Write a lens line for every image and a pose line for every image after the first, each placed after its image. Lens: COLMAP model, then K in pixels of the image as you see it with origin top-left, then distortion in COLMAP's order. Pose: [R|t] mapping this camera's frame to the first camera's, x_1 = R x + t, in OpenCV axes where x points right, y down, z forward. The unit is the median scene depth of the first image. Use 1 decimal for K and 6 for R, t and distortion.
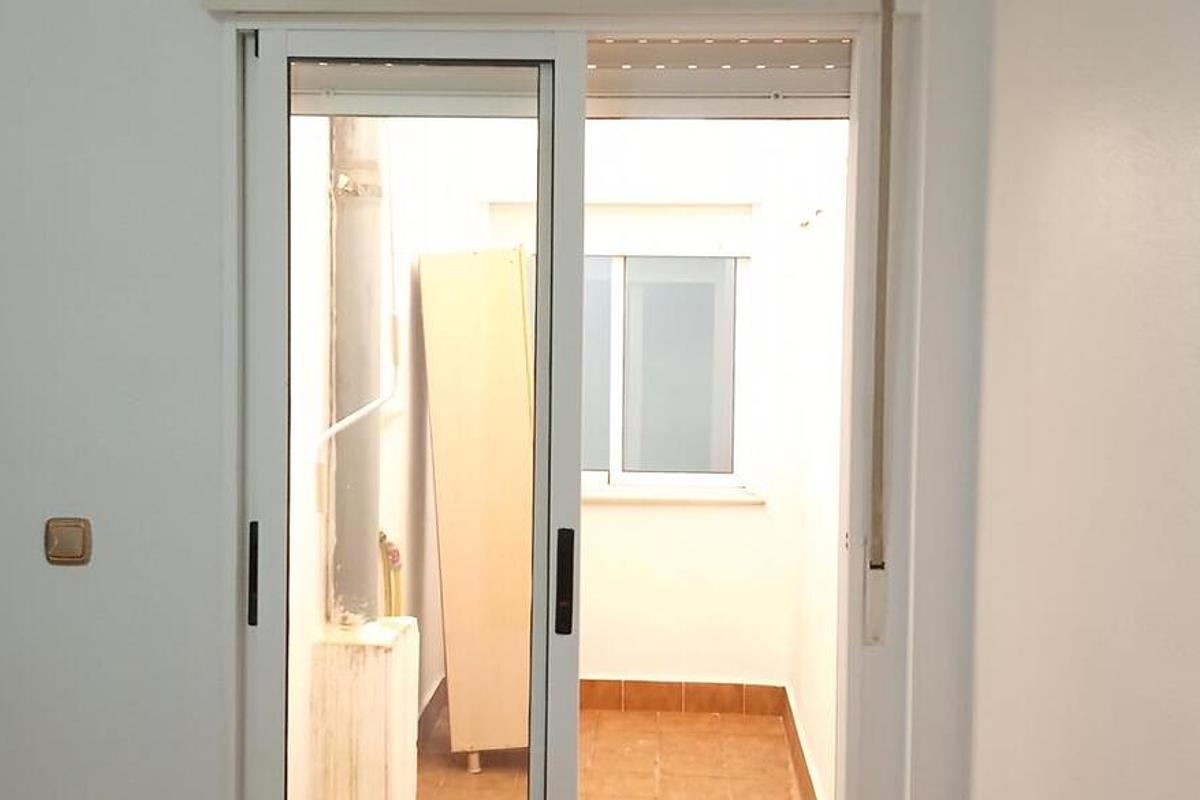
lens RADIAL K [[1356.4, 0, 600.0], [0, 1356.4, 400.0], [0, 0, 1]] dist [0.145635, -0.449365]
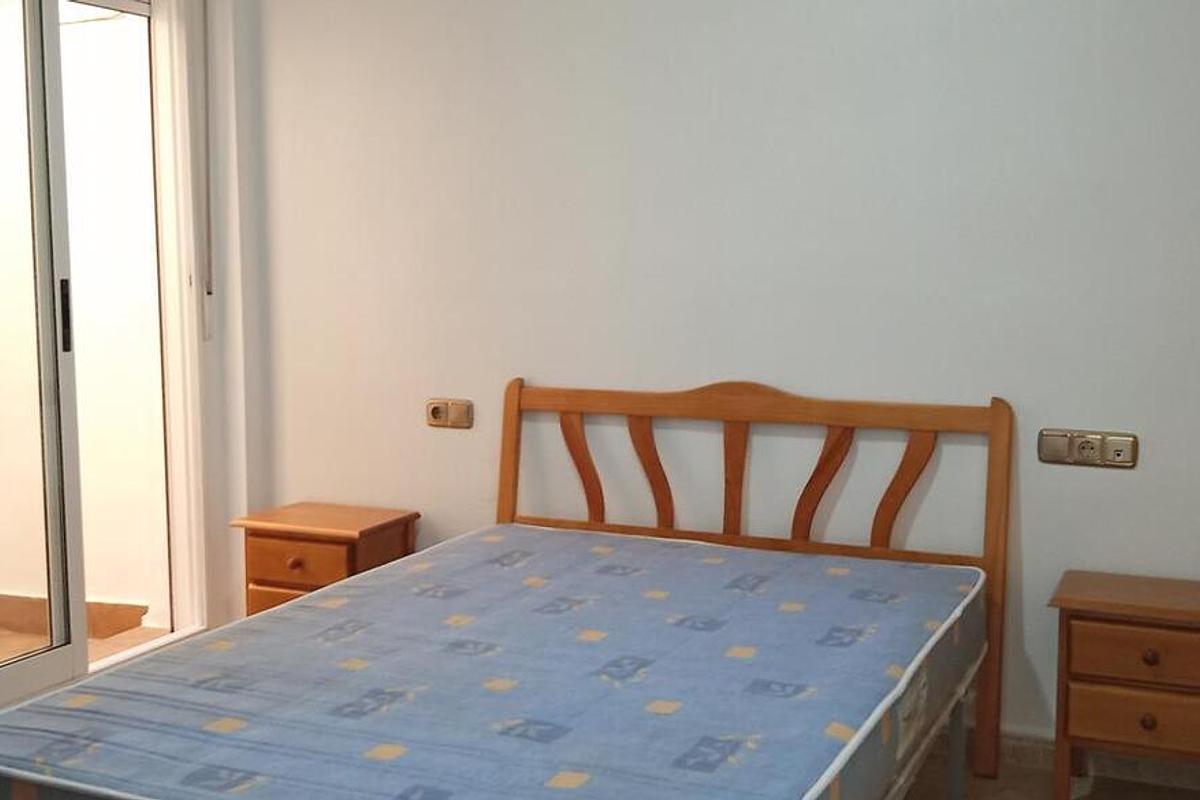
lens RADIAL K [[1356.4, 0, 600.0], [0, 1356.4, 400.0], [0, 0, 1]] dist [0.145635, -0.449365]
pose [[0.369974, -0.114153, 0.922002, -0.817307], [0.036363, 0.993441, 0.108406, 0.058268], [-0.928330, -0.006580, 0.371698, -0.054292]]
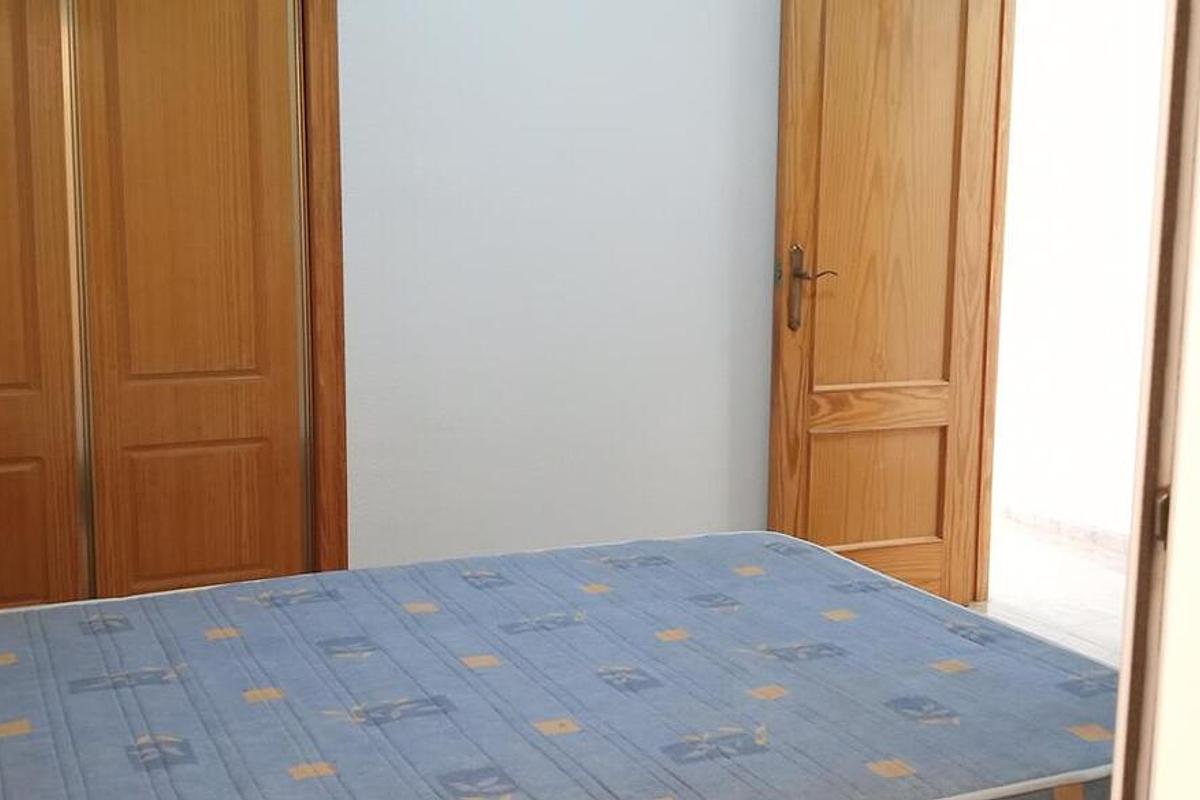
lens RADIAL K [[1356.4, 0, 600.0], [0, 1356.4, 400.0], [0, 0, 1]] dist [0.145635, -0.449365]
pose [[-0.868901, 0.042617, -0.493147, 0.112007], [-0.040290, 0.986892, 0.156275, 0.051379], [0.493343, 0.155656, -0.855794, 0.770049]]
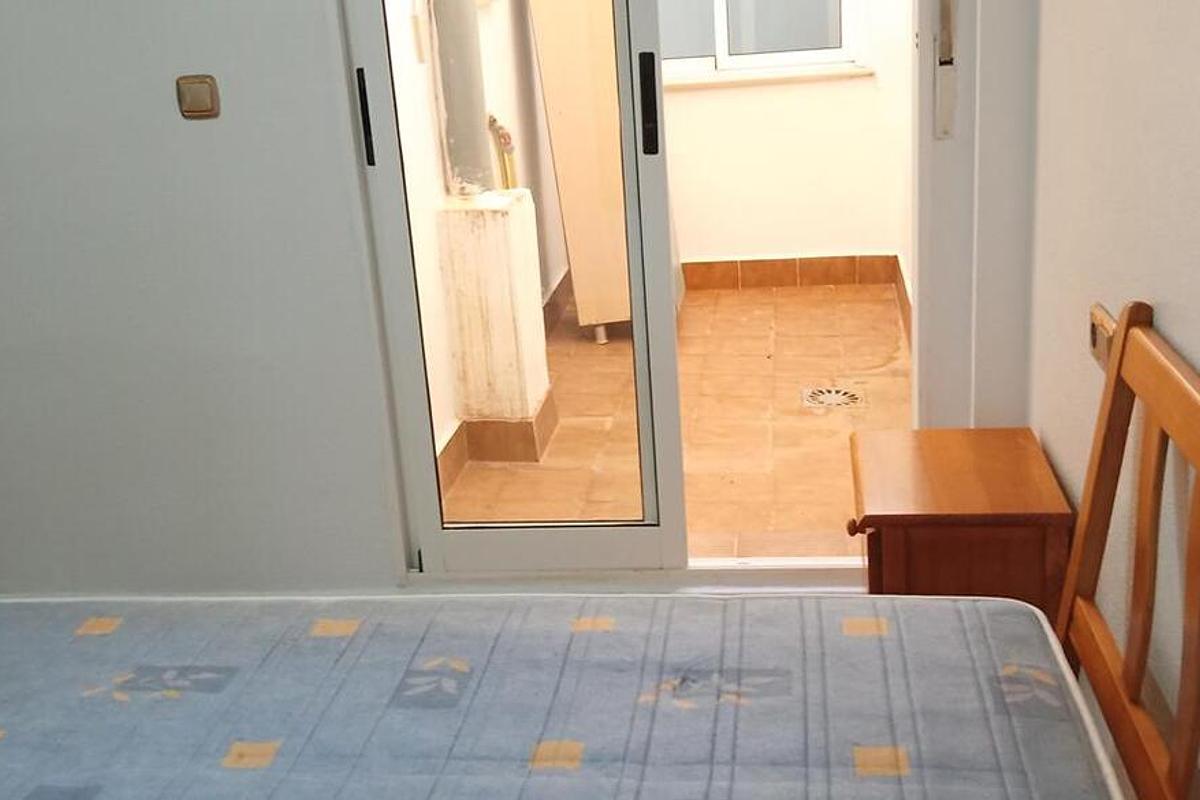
lens RADIAL K [[1356.4, 0, 600.0], [0, 1356.4, 400.0], [0, 0, 1]] dist [0.145635, -0.449365]
pose [[0.992804, -0.053732, -0.107018, 0.026301], [0.079349, 0.964508, 0.251851, 0.058130], [0.089687, -0.258531, 0.961831, -0.065701]]
